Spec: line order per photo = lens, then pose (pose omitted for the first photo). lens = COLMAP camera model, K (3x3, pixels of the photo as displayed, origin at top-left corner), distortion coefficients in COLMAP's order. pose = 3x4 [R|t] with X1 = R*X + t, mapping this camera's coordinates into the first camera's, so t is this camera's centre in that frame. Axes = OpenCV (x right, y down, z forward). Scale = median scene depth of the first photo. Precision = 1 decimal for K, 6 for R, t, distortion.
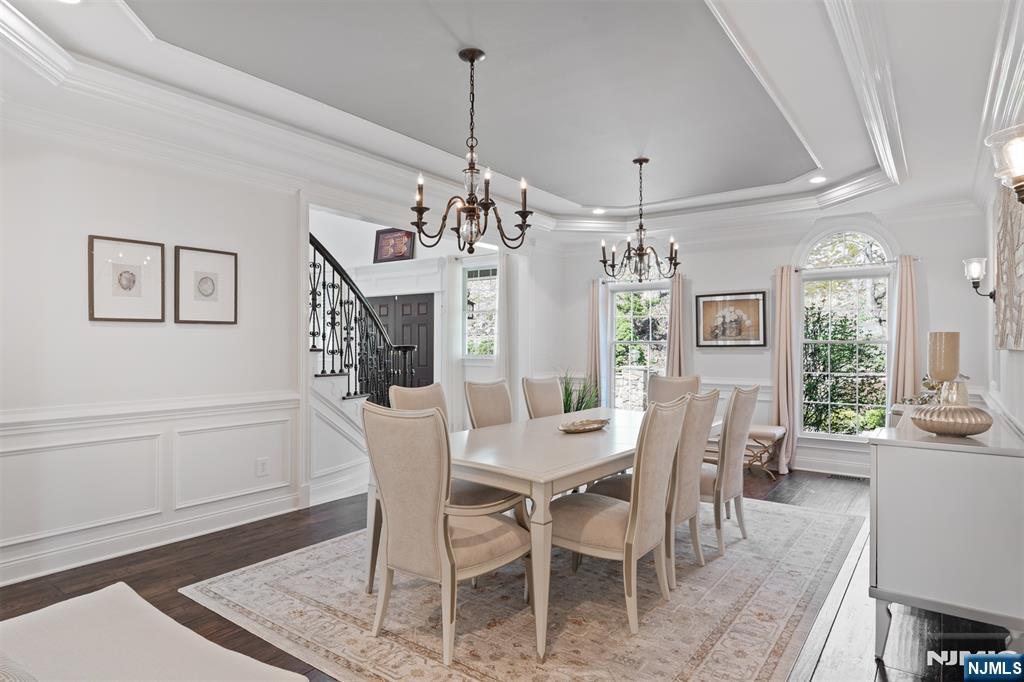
lens RADIAL K [[588.5, 0, 511.4], [0, 588.5, 342.3], [0, 0, 1]] dist [0.001648, 0.000052]
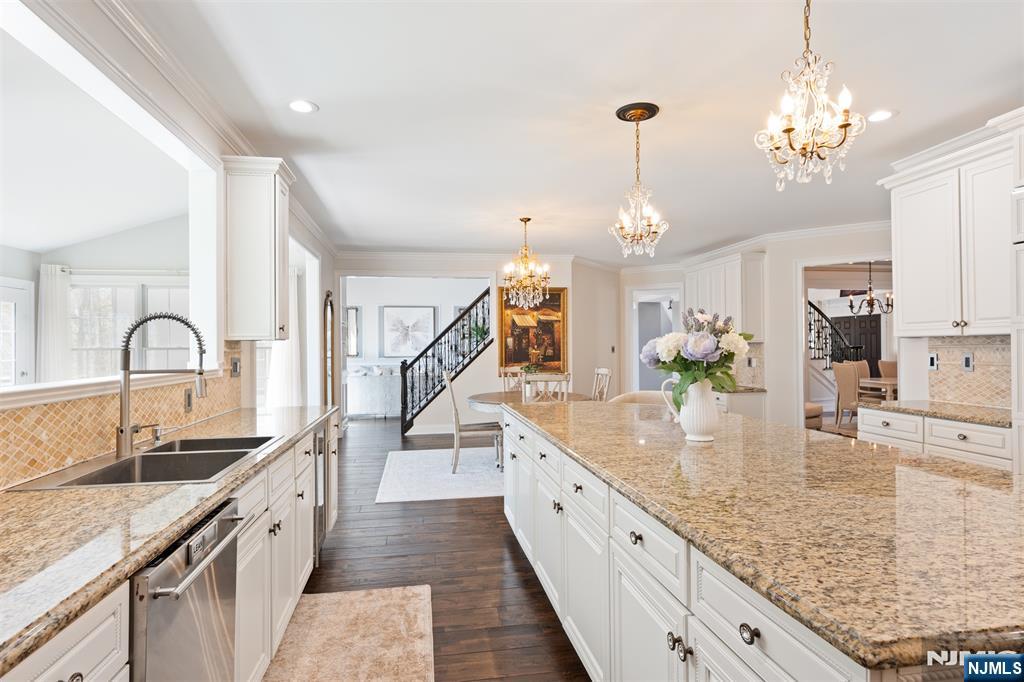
lens RADIAL K [[554.2, 0, 512.3], [0, 554.2, 340.8], [0, 0, 1]] dist [-0.005099, -0.000386]
pose [[0.716199, -0.016336, -0.697705, 0.354471], [0.010458, 0.999865, -0.012676, -0.000994], [0.697817, 0.001782, 0.716273, -1.408265]]
